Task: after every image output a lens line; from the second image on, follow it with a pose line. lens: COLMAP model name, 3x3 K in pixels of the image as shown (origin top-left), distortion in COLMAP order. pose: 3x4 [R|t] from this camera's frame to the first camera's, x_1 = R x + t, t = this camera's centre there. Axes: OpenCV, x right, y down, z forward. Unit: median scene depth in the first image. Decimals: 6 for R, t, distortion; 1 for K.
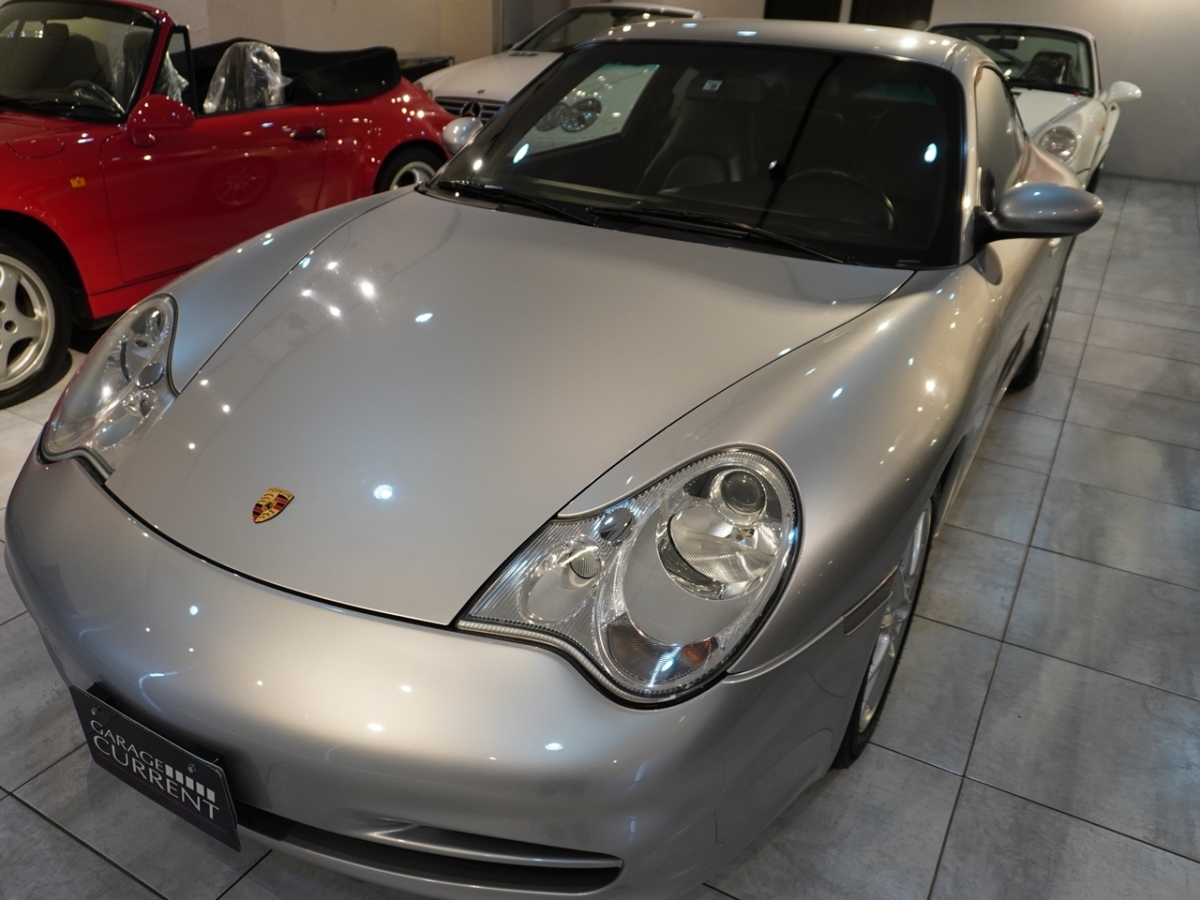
lens RADIAL K [[1099.2, 0, 598.3], [0, 1099.2, 508.6], [0, 0, 1]] dist [-0.035870, 0.023446]
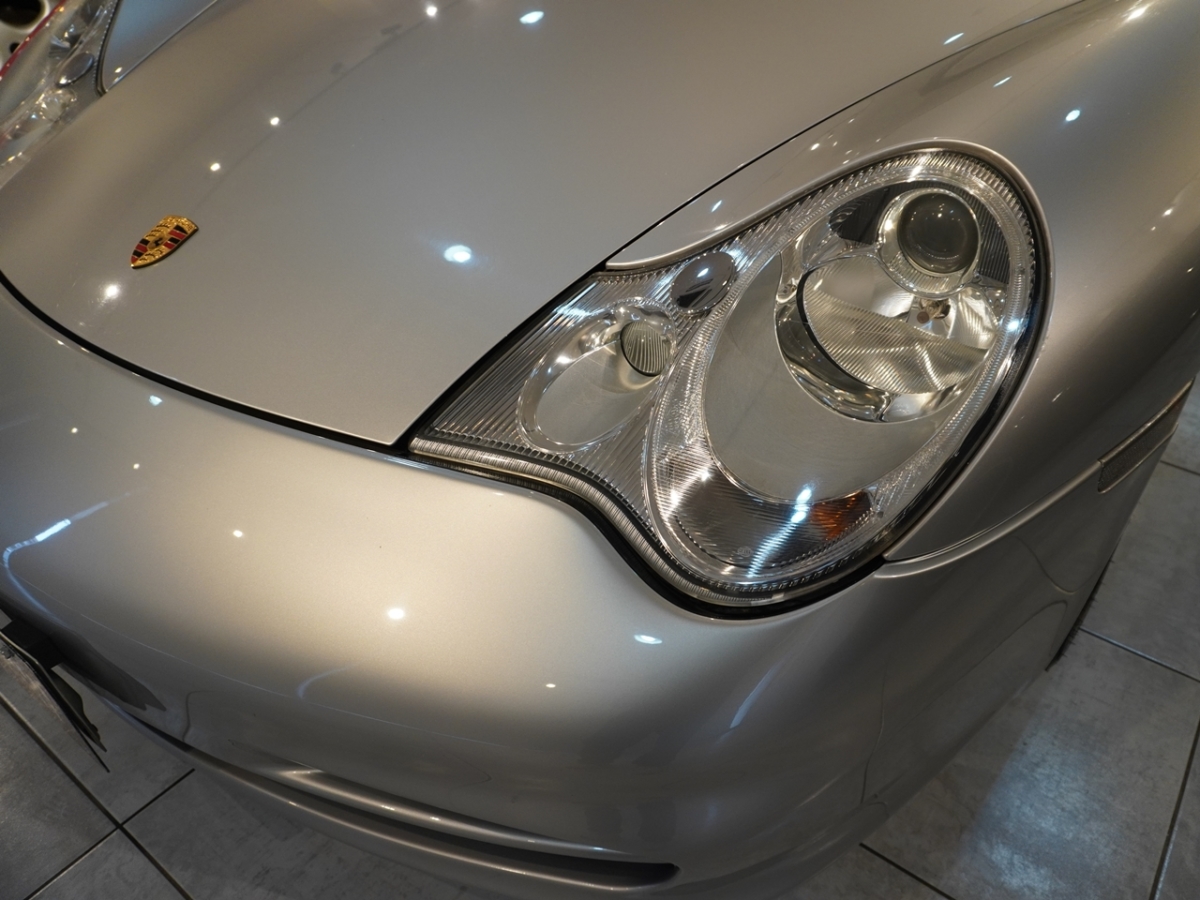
lens RADIAL K [[1099.2, 0, 598.3], [0, 1099.2, 508.6], [0, 0, 1]] dist [-0.035870, 0.023446]
pose [[0.988671, 0.055848, -0.139322, 0.046191], [-0.031724, 0.984983, 0.169712, 0.034122], [0.146707, -0.163370, 0.975596, 0.404595]]
